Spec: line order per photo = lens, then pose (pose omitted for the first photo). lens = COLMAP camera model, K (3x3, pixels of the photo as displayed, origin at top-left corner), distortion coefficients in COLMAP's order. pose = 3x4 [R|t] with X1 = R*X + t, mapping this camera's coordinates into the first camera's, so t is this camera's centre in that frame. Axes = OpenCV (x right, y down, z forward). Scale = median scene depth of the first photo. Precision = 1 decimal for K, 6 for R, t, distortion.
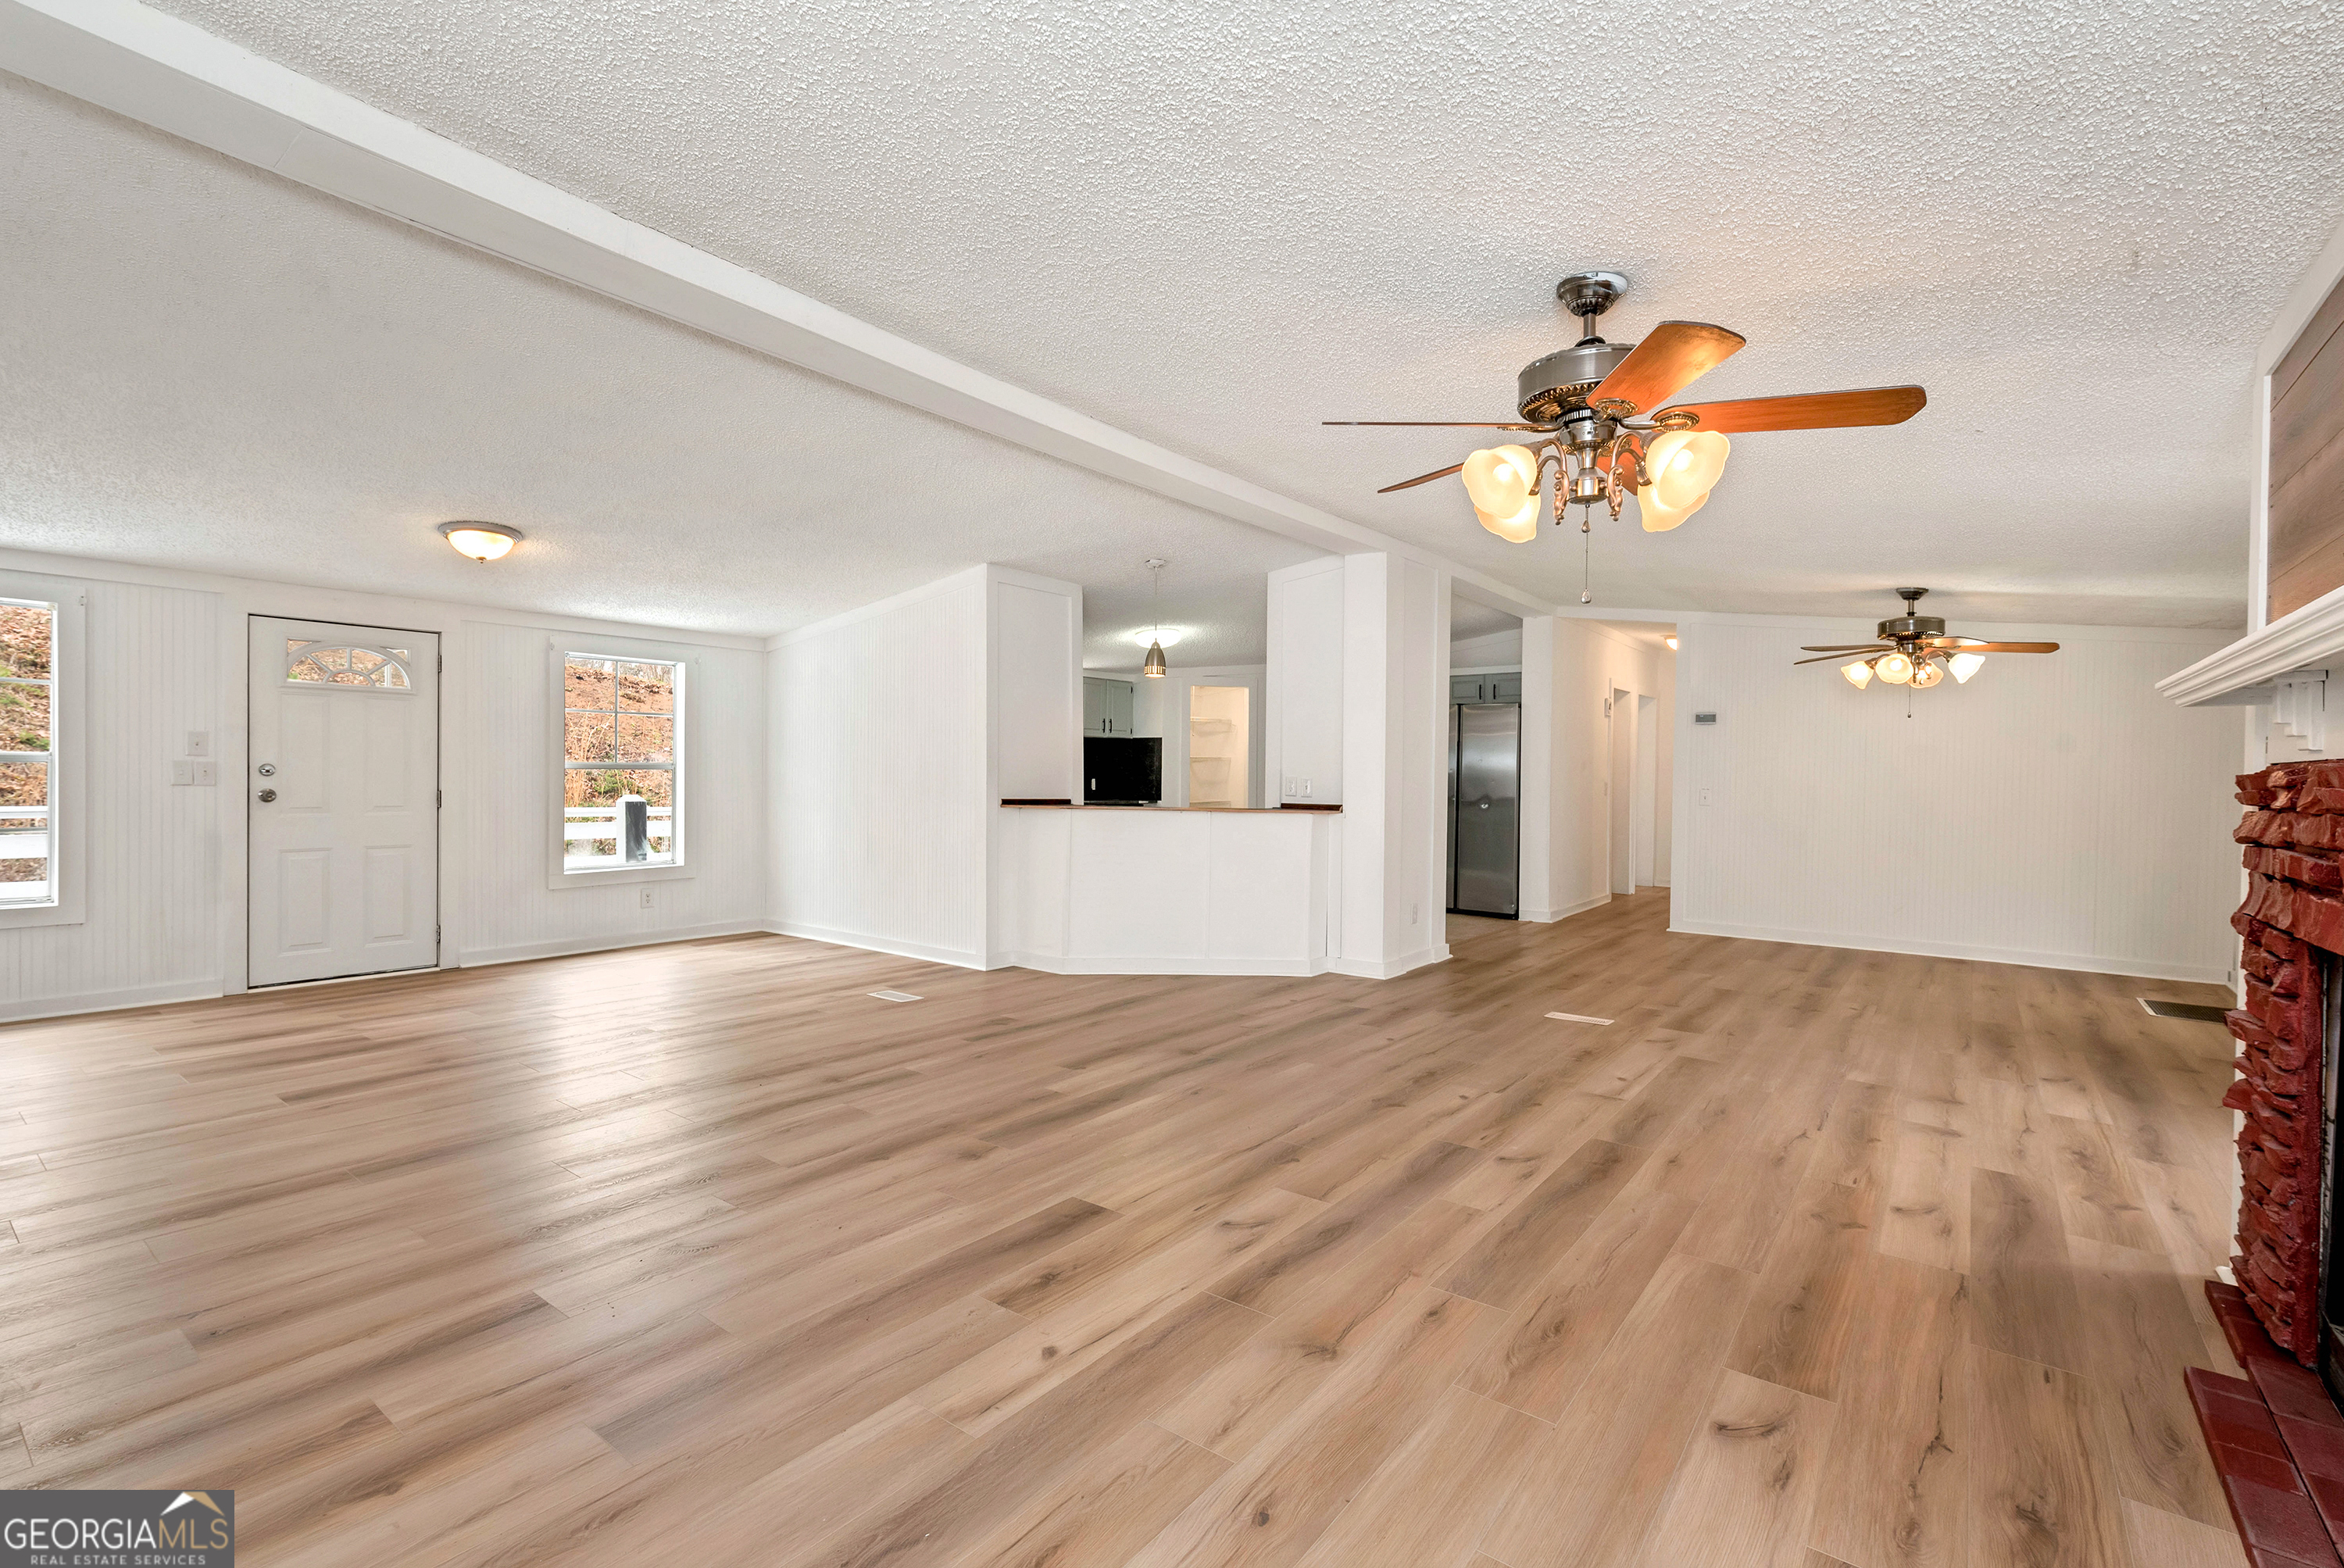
lens RADIAL K [[1037.1, 0, 1185.7], [0, 1037.1, 789.2], [0, 0, 1]] dist [0.004394, -0.001410]
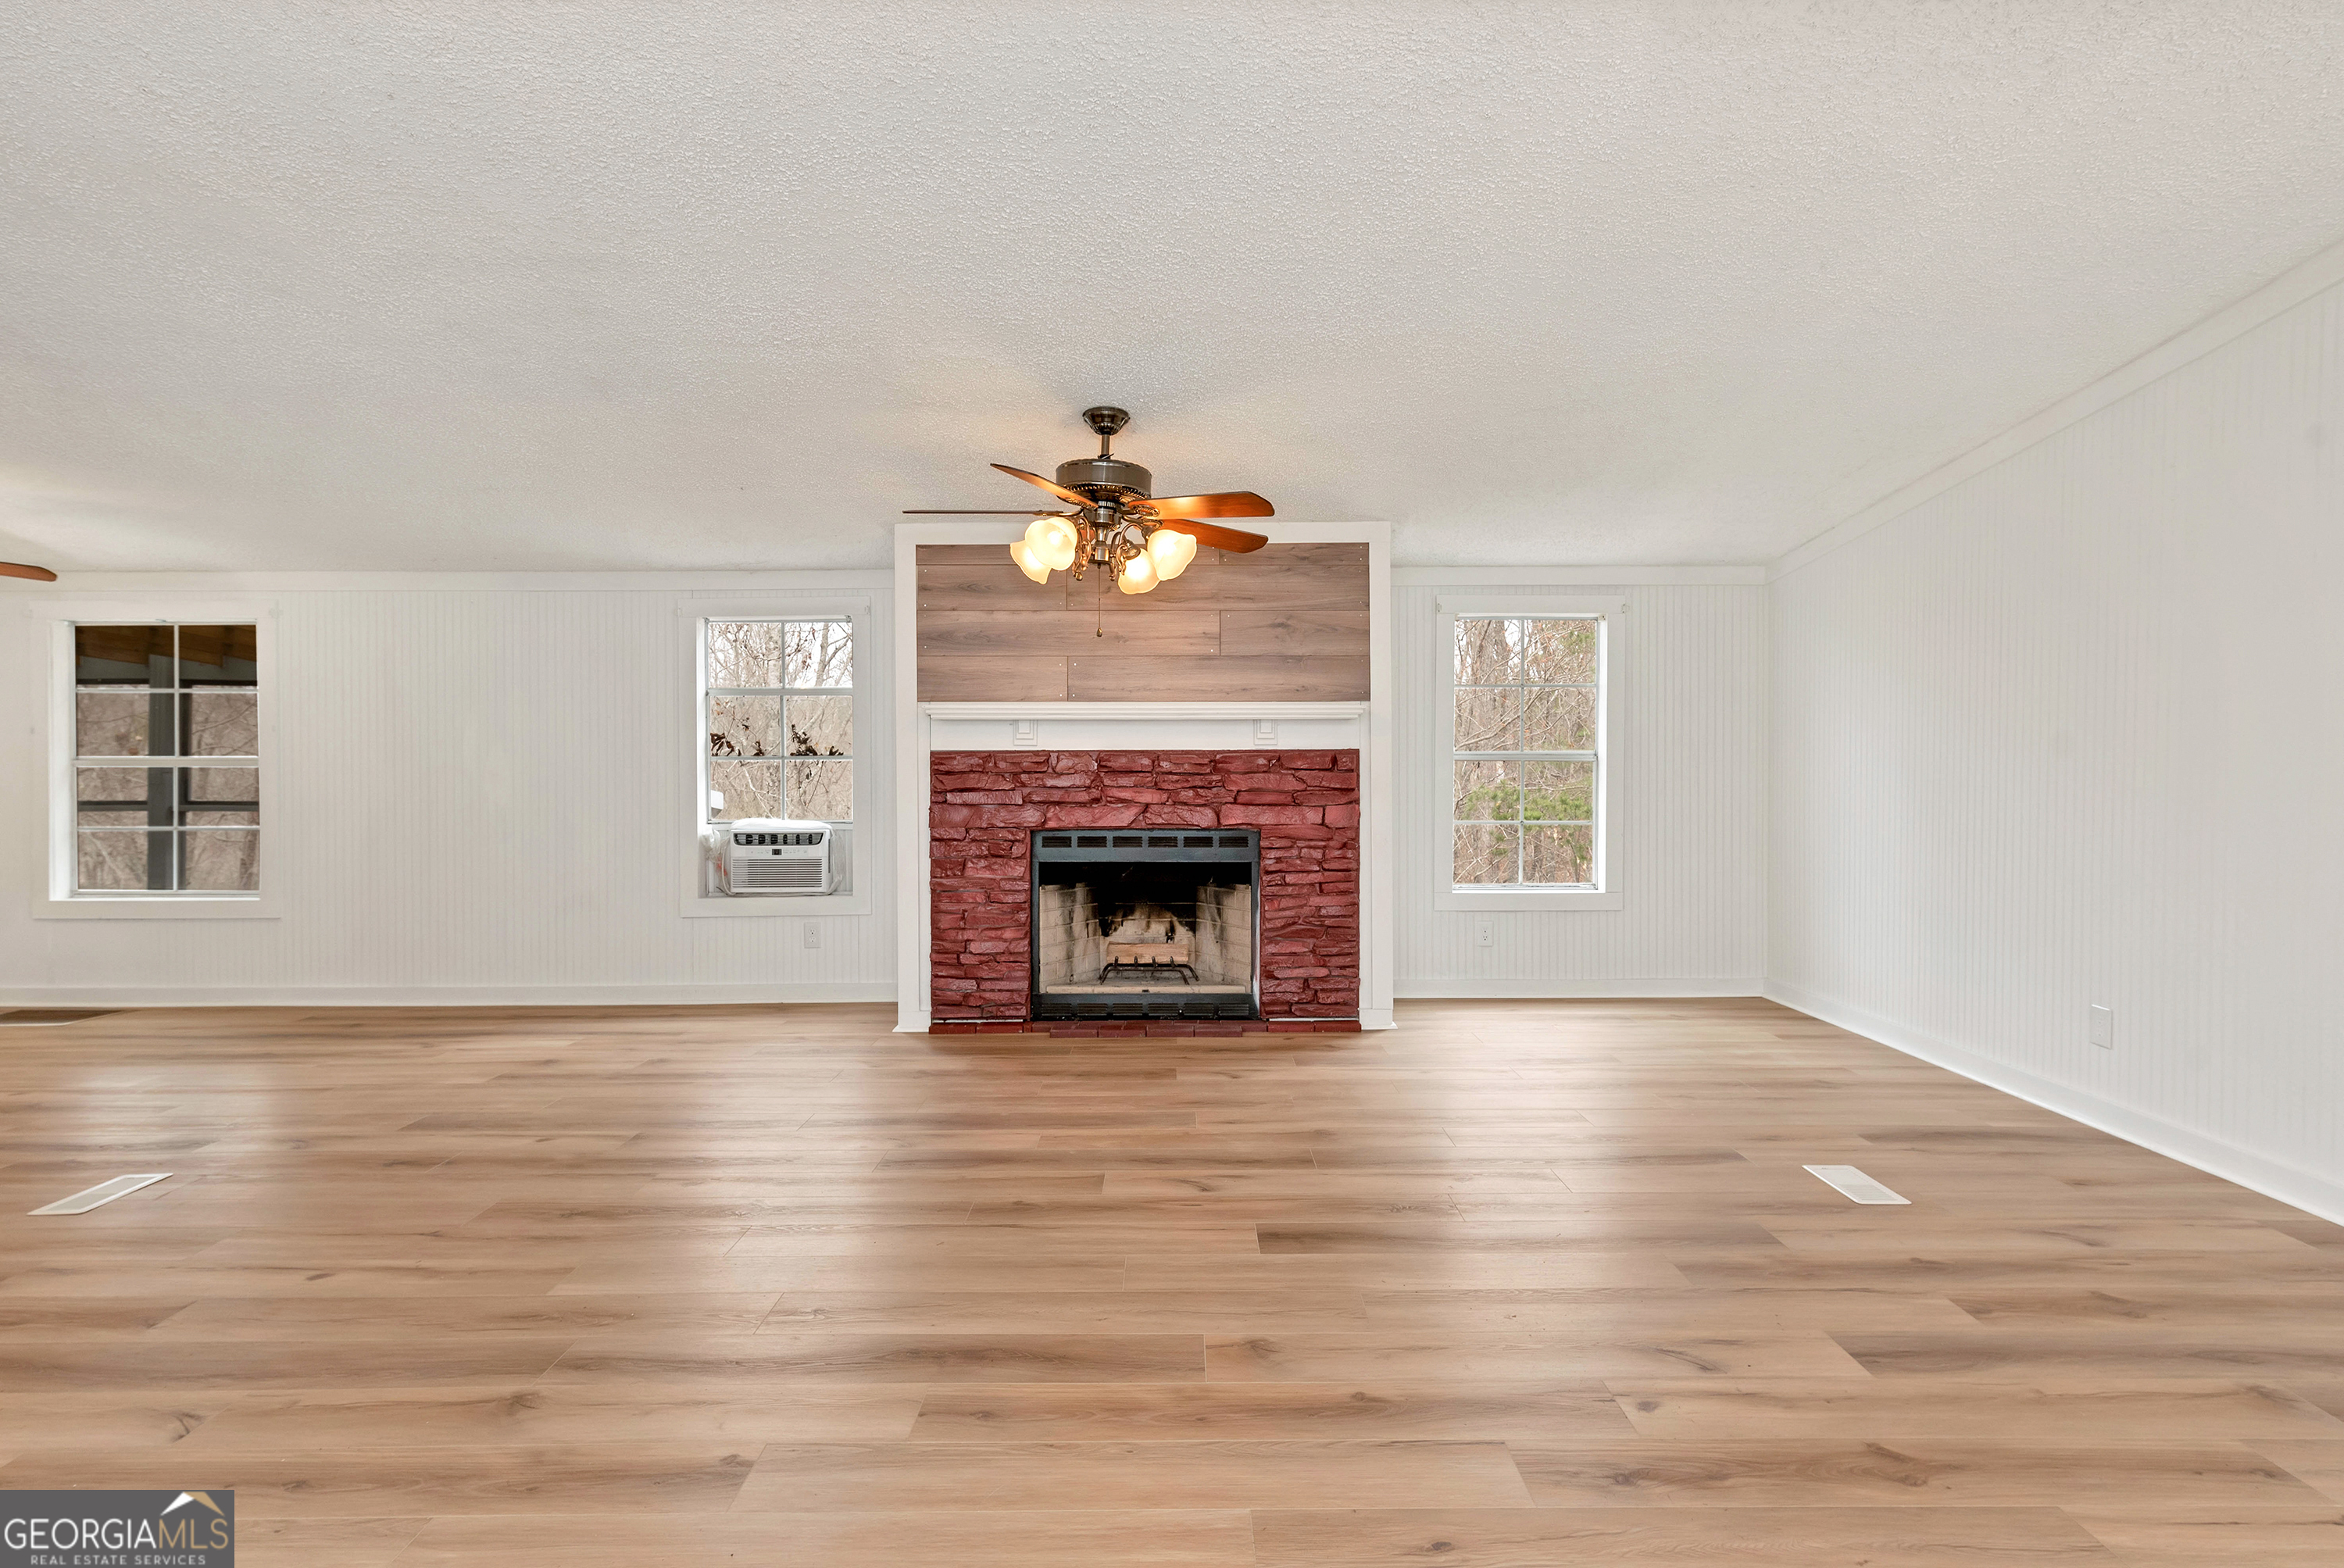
lens RADIAL K [[1226.9, 0, 1186.8], [0, 1226.9, 781.4], [0, 0, 1]] dist [0.003151, -0.002787]
pose [[-0.608148, -0.023646, 0.793471, -0.606458], [0.004807, 0.999428, 0.033468, -0.022904], [-0.793809, 0.024168, -0.607687, 1.159177]]
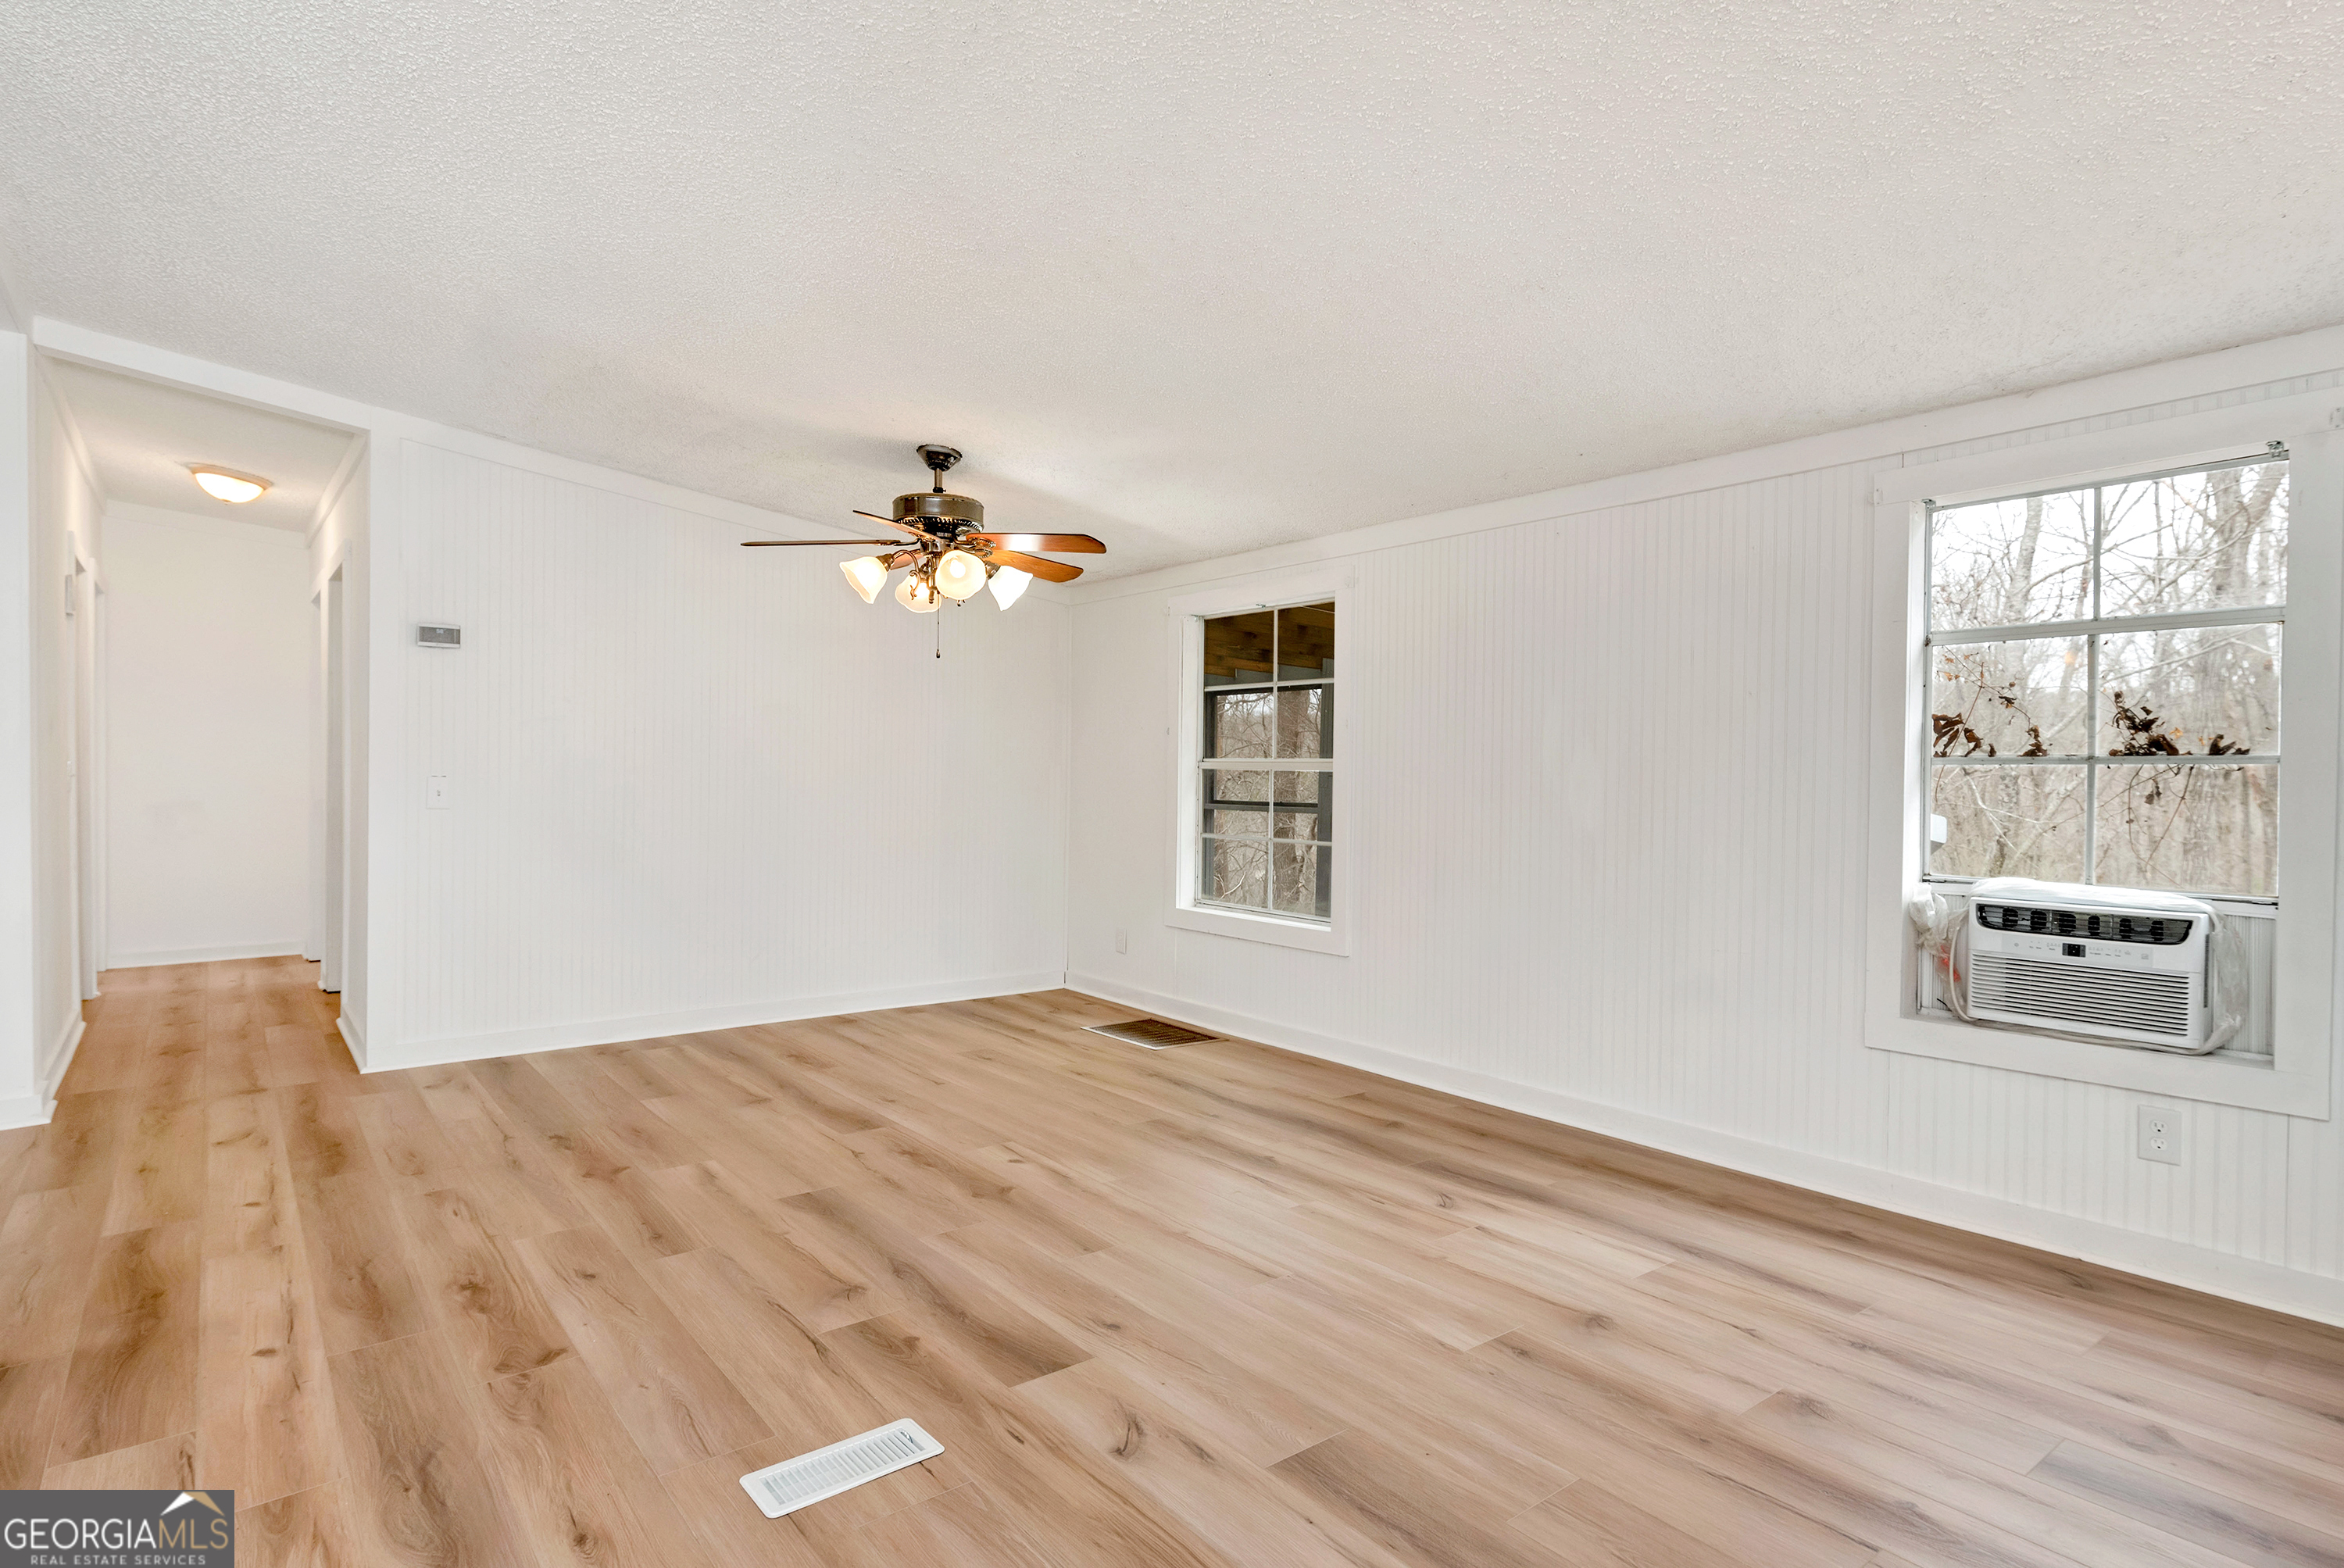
lens RADIAL K [[1226.9, 0, 1180.8], [0, 1226.9, 787.1], [0, 0, 1]] dist [0.003151, -0.002787]
pose [[0.255285, -0.026151, 0.966512, 0.029674], [0.009951, 0.999652, 0.024420, -0.011186], [-0.966815, 0.003384, 0.255456, 0.980637]]
